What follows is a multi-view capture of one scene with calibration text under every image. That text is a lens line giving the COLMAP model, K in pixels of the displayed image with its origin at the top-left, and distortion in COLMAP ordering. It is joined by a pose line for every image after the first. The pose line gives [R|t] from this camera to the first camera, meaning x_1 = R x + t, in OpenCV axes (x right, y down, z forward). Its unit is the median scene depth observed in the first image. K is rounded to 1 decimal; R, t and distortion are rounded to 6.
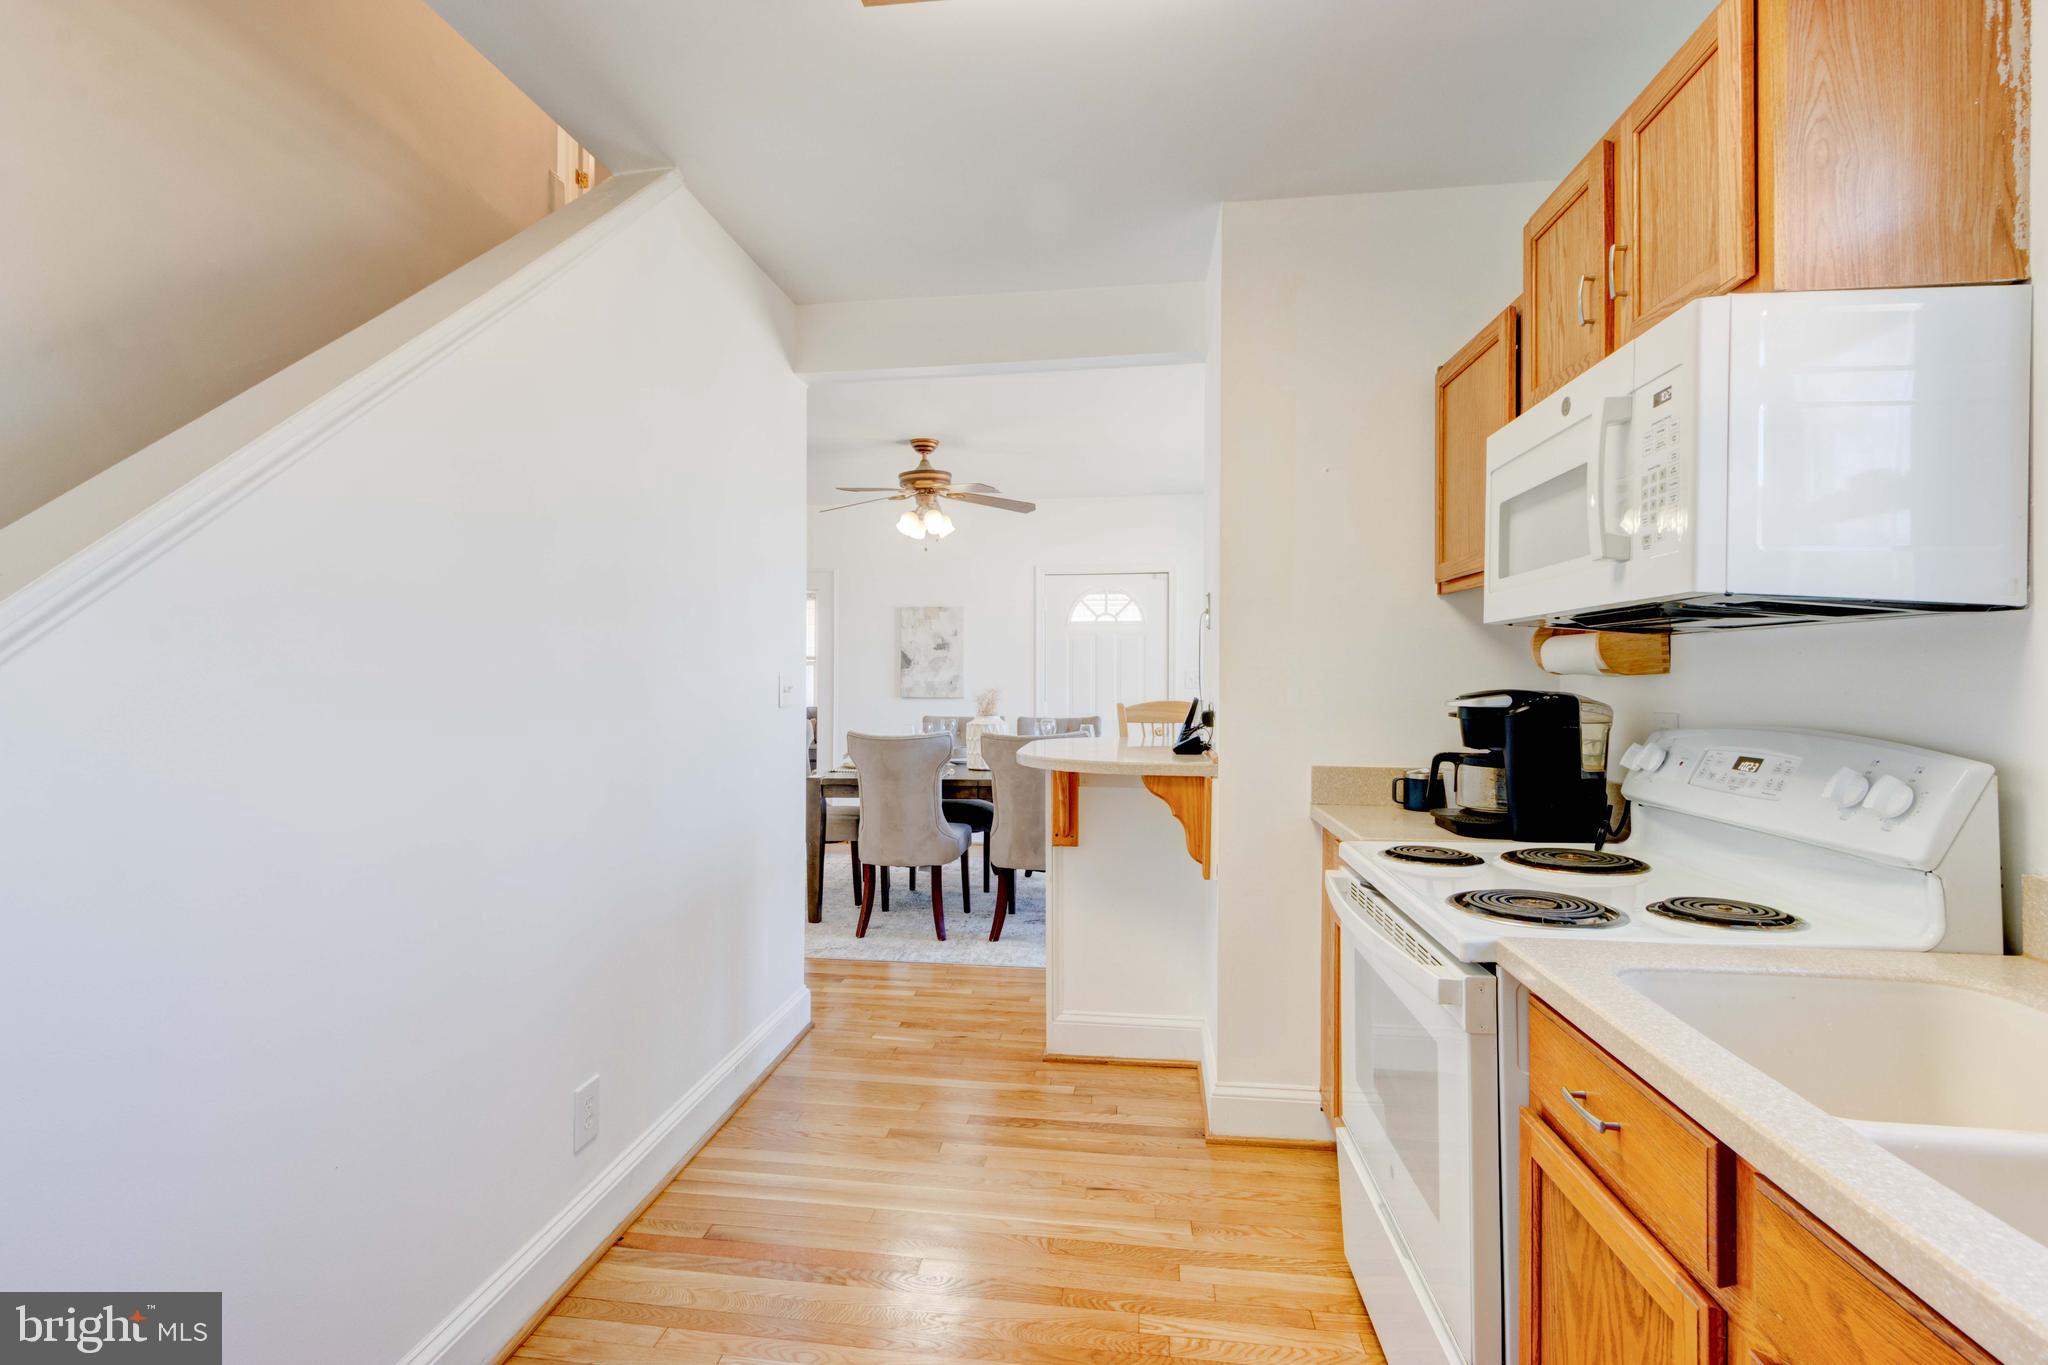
lens RADIAL K [[940.8, 0, 1002.8], [0, 940.8, 670.5], [0, 0, 1]] dist [0.004114, -0.000604]
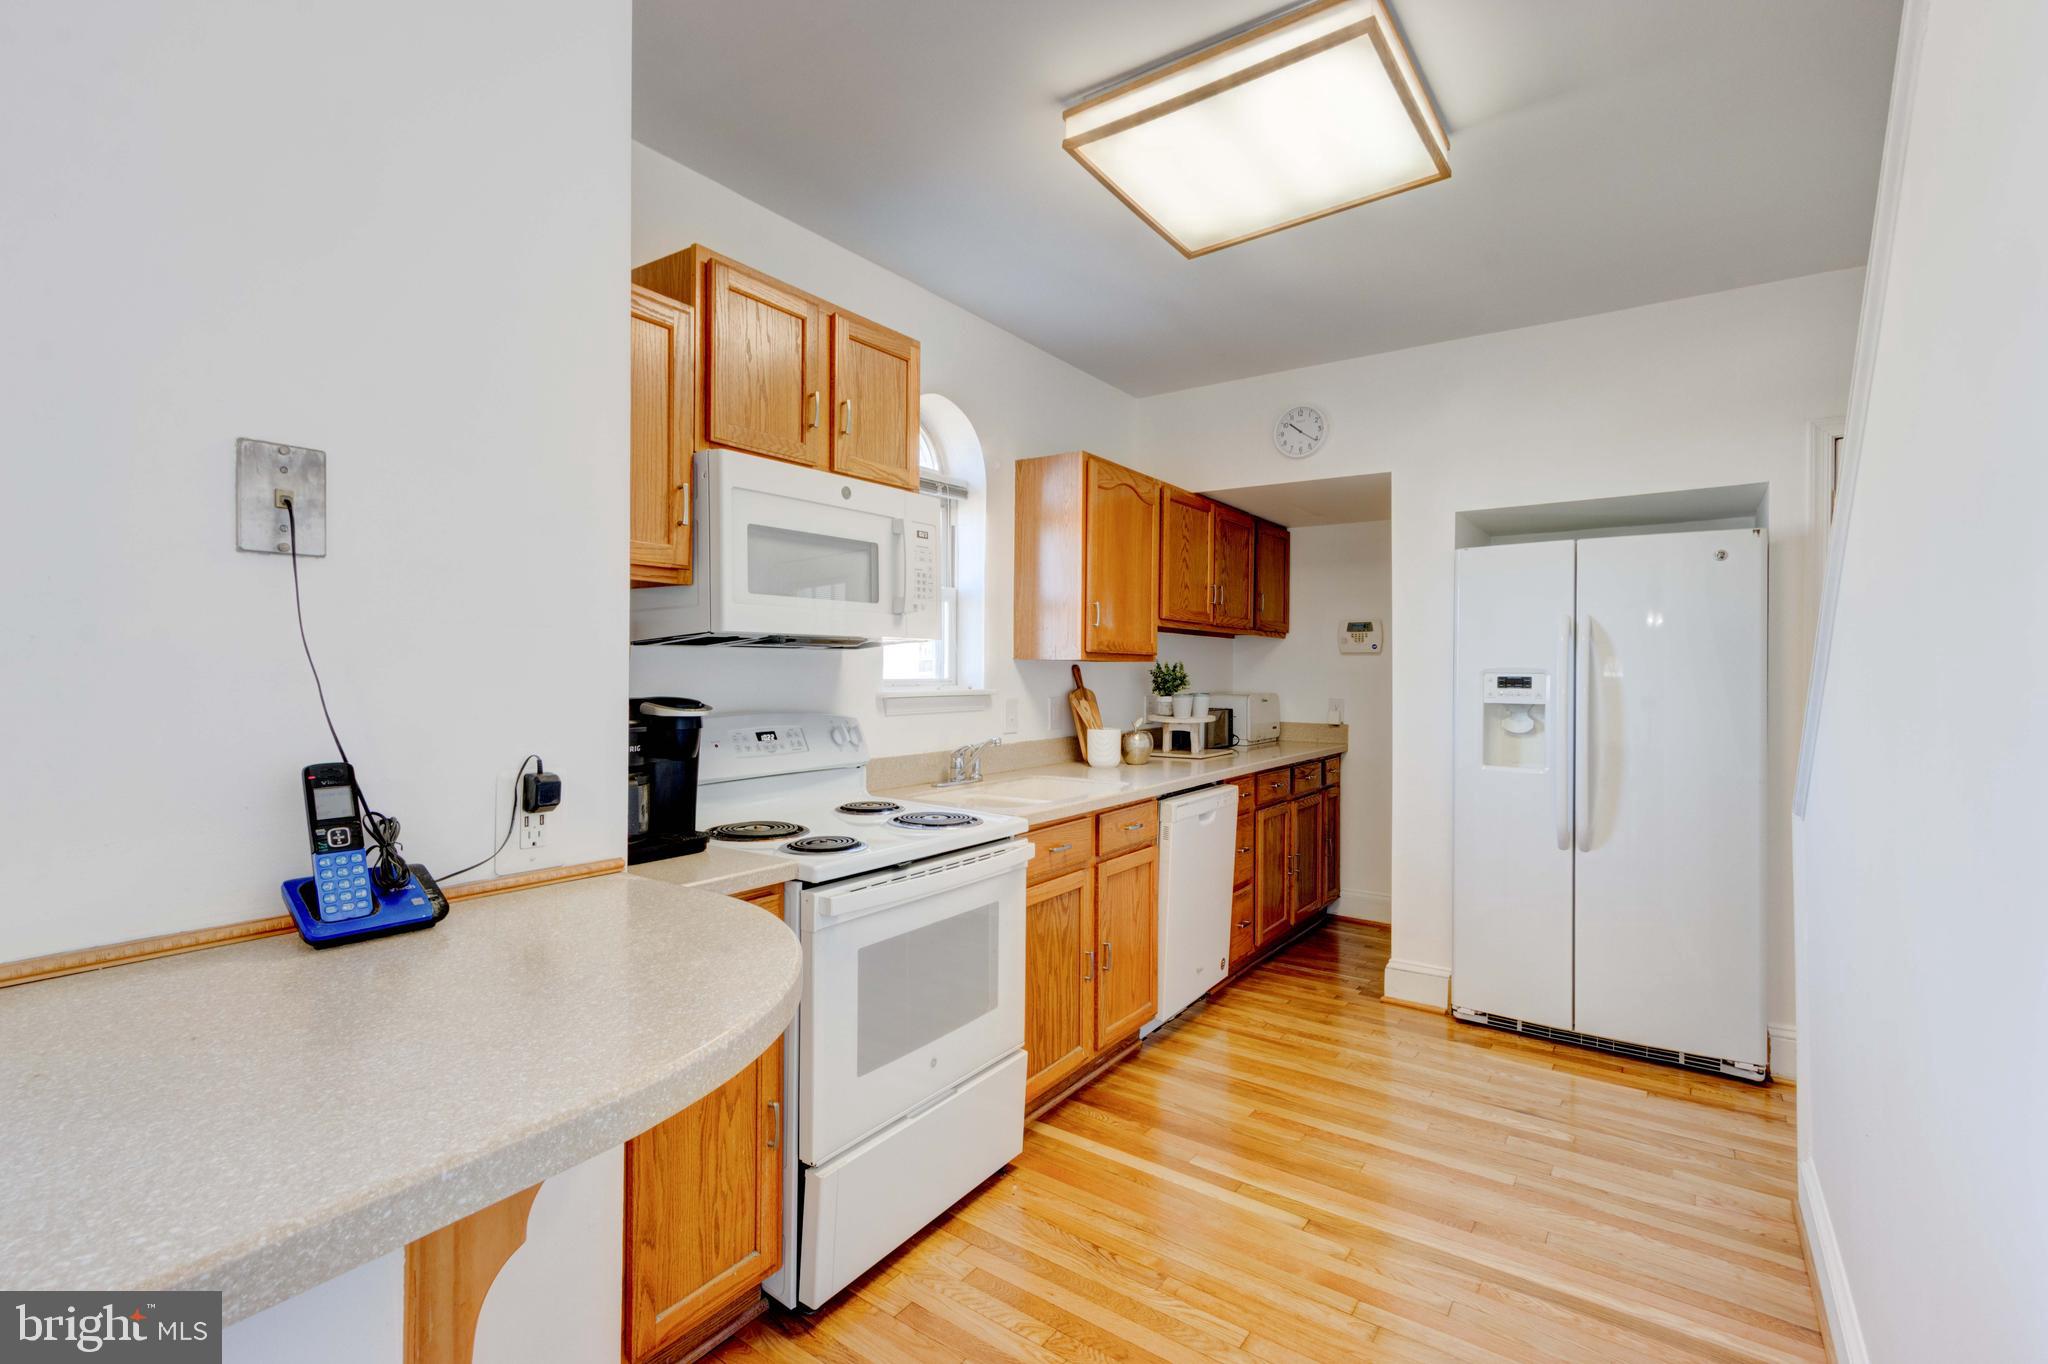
lens RADIAL K [[940.8, 0, 1009.6], [0, 940.8, 671.5], [0, 0, 1]] dist [0.004114, -0.000604]
pose [[-0.890031, -0.010055, 0.455789, -0.172596], [-0.010315, 0.999945, 0.001917, -0.009767], [-0.455783, -0.002995, -0.890086, 1.358027]]
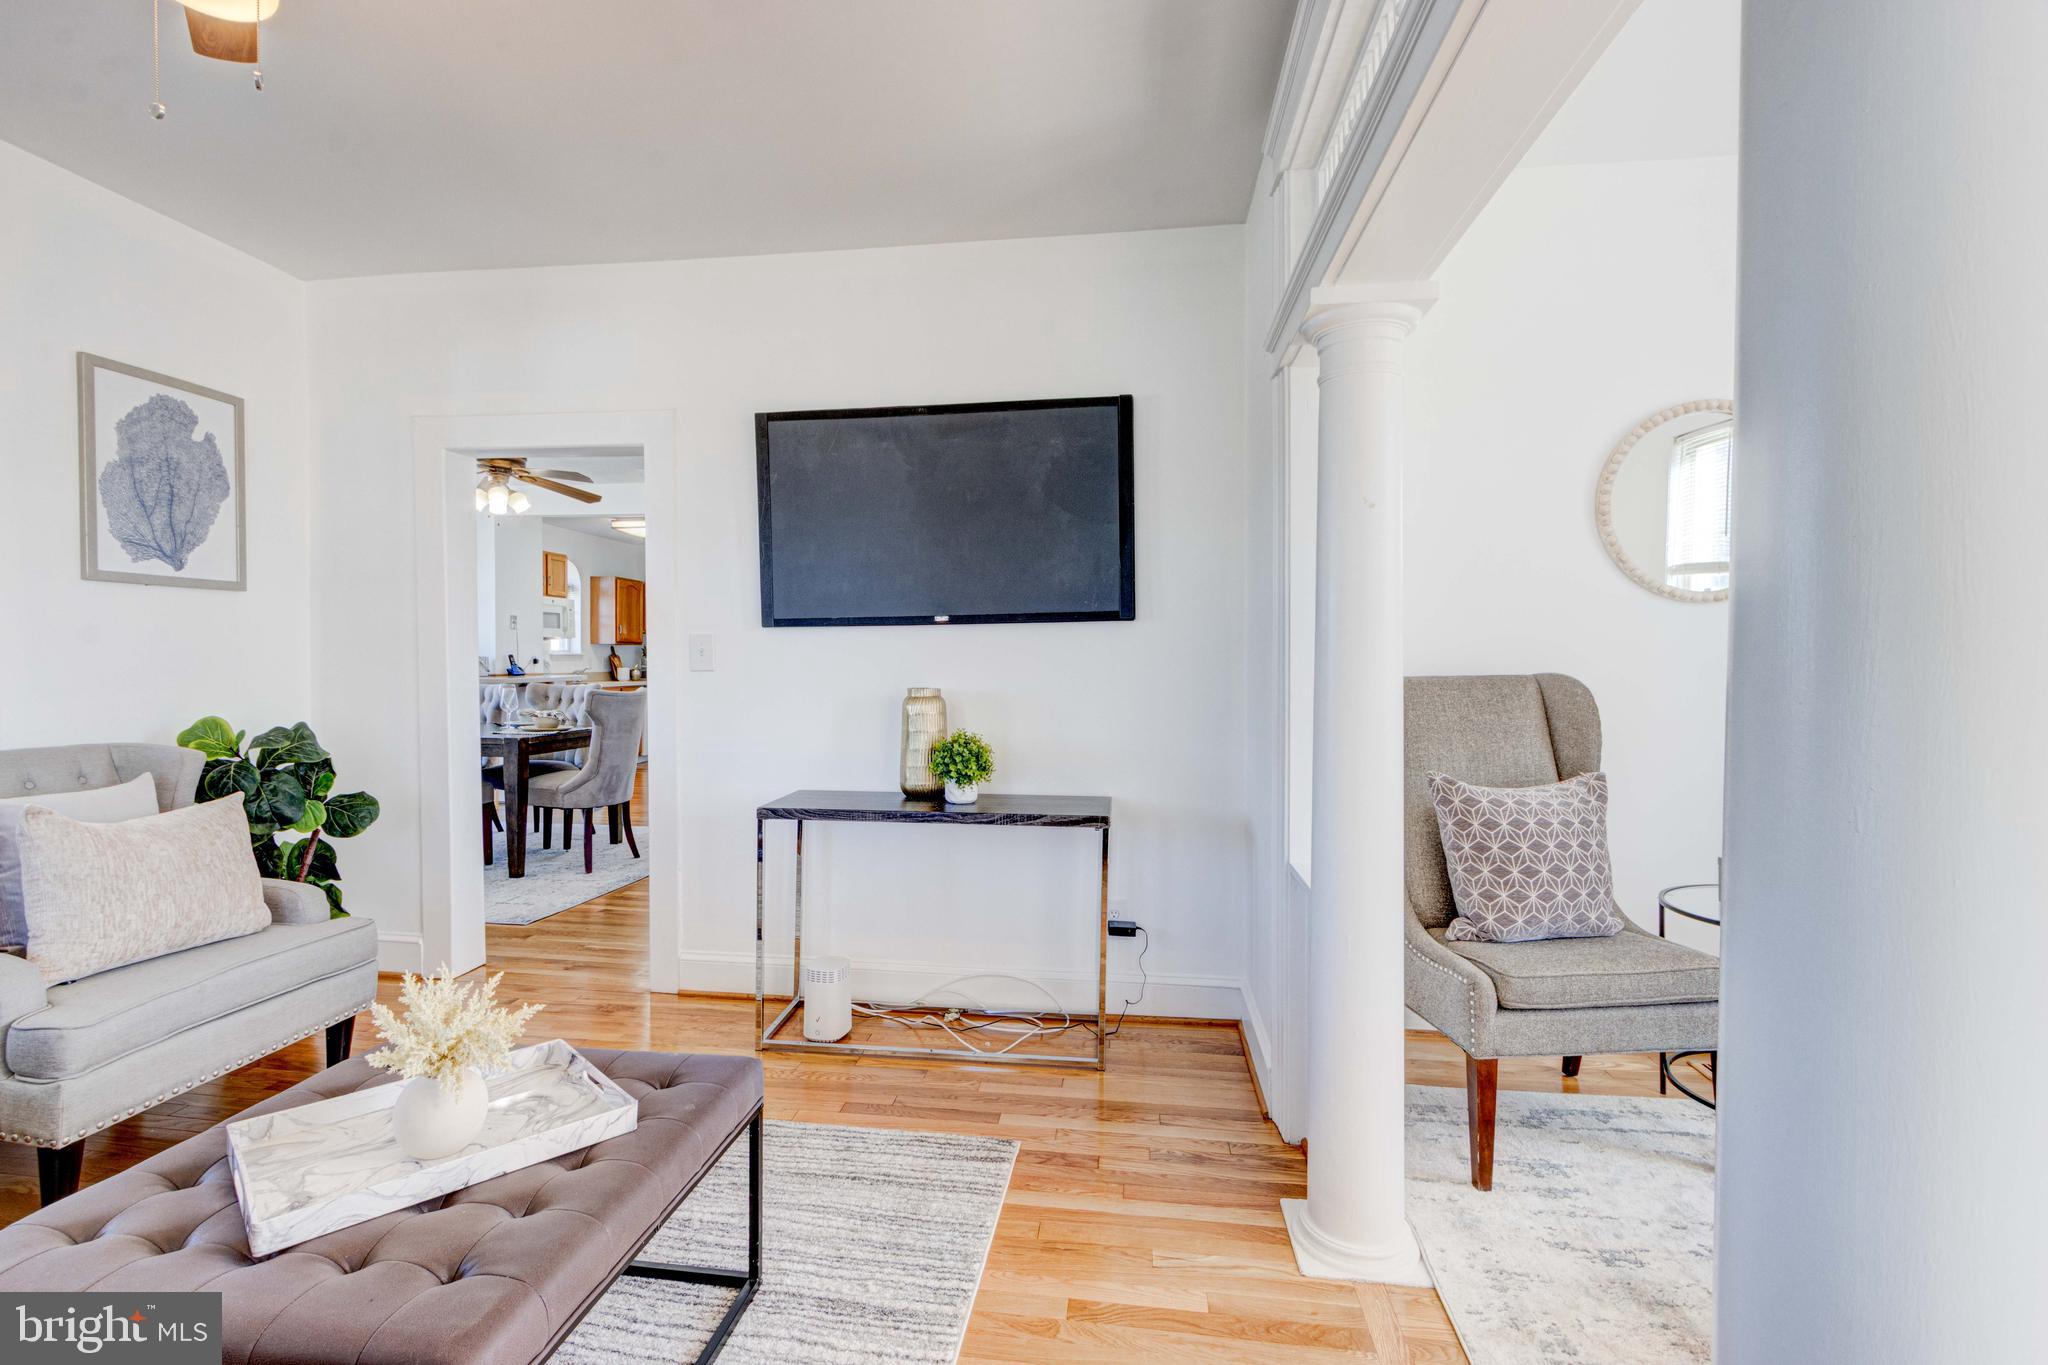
lens RADIAL K [[940.8, 0, 997.3], [0, 940.8, 672.9], [0, 0, 1]] dist [0.004114, -0.000604]
pose [[-0.999963, -0.007650, -0.004057, -1.279831], [-0.007683, 0.999938, 0.008083, 0.054215], [0.003995, 0.008114, -0.999959, 4.171111]]
